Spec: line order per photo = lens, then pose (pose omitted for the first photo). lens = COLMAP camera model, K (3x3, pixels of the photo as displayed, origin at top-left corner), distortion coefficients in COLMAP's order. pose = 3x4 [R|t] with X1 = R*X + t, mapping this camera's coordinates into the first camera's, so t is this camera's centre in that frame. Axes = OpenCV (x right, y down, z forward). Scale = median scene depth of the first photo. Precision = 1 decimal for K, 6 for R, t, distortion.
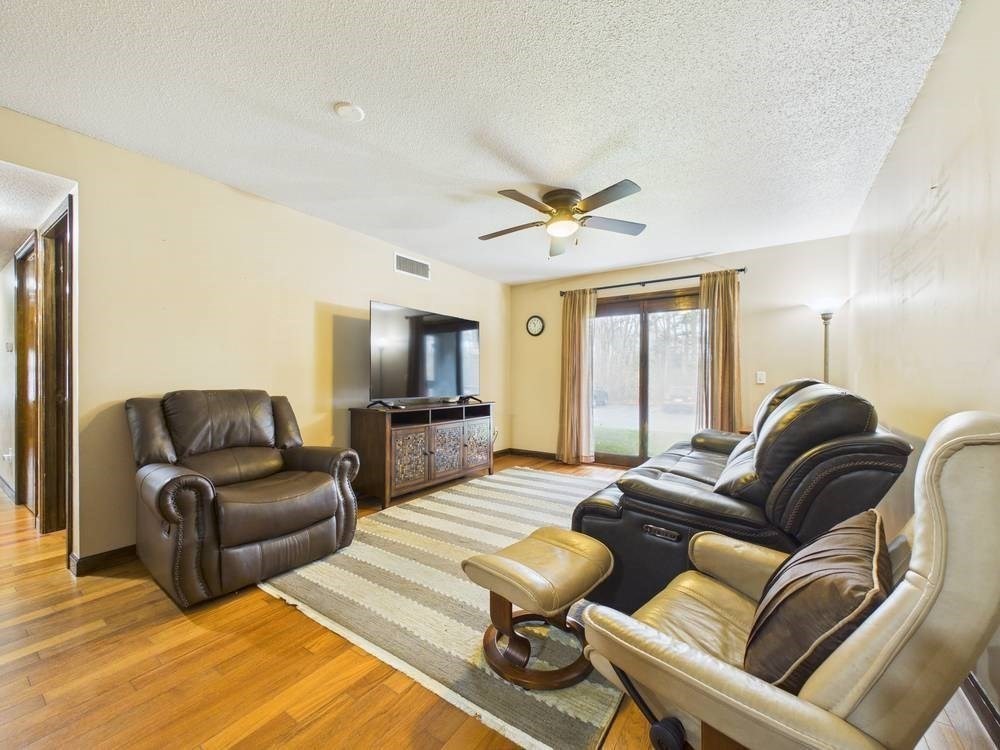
lens RADIAL K [[400.9, 0, 499.1], [0, 400.9, 377.8], [0, 0, 1]] dist [-0.000920, -0.000032]
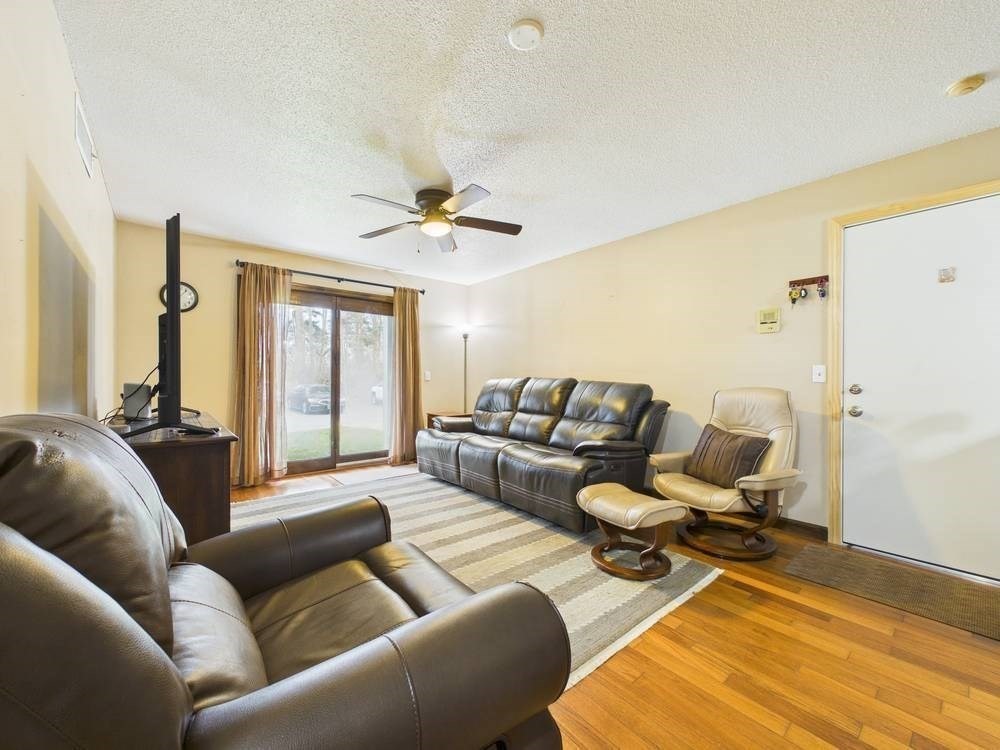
lens RADIAL K [[400.9, 0, 499.1], [0, 400.9, 377.8], [0, 0, 1]] dist [-0.000920, -0.000032]
pose [[0.272385, -0.001491, 0.962187, -0.567463], [-0.005978, 0.999977, 0.003242, 0.000036], [-0.962170, -0.006634, 0.272370, 0.419867]]
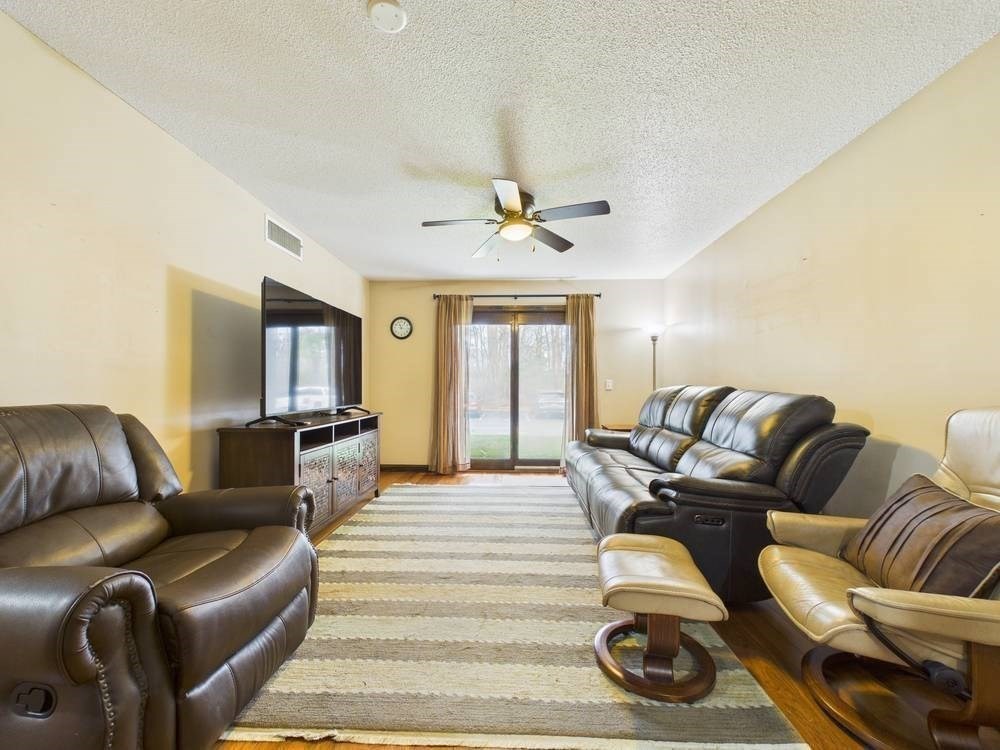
lens RADIAL K [[400.6, 0, 499.9], [0, 400.6, 382.6], [0, 0, 1]] dist [0.000052, 0.000110]
pose [[0.843874, 0.004385, 0.536523, -0.293598], [-0.001159, 0.999979, -0.006349, 0.001266], [-0.536540, 0.004736, 0.843862, 0.145253]]
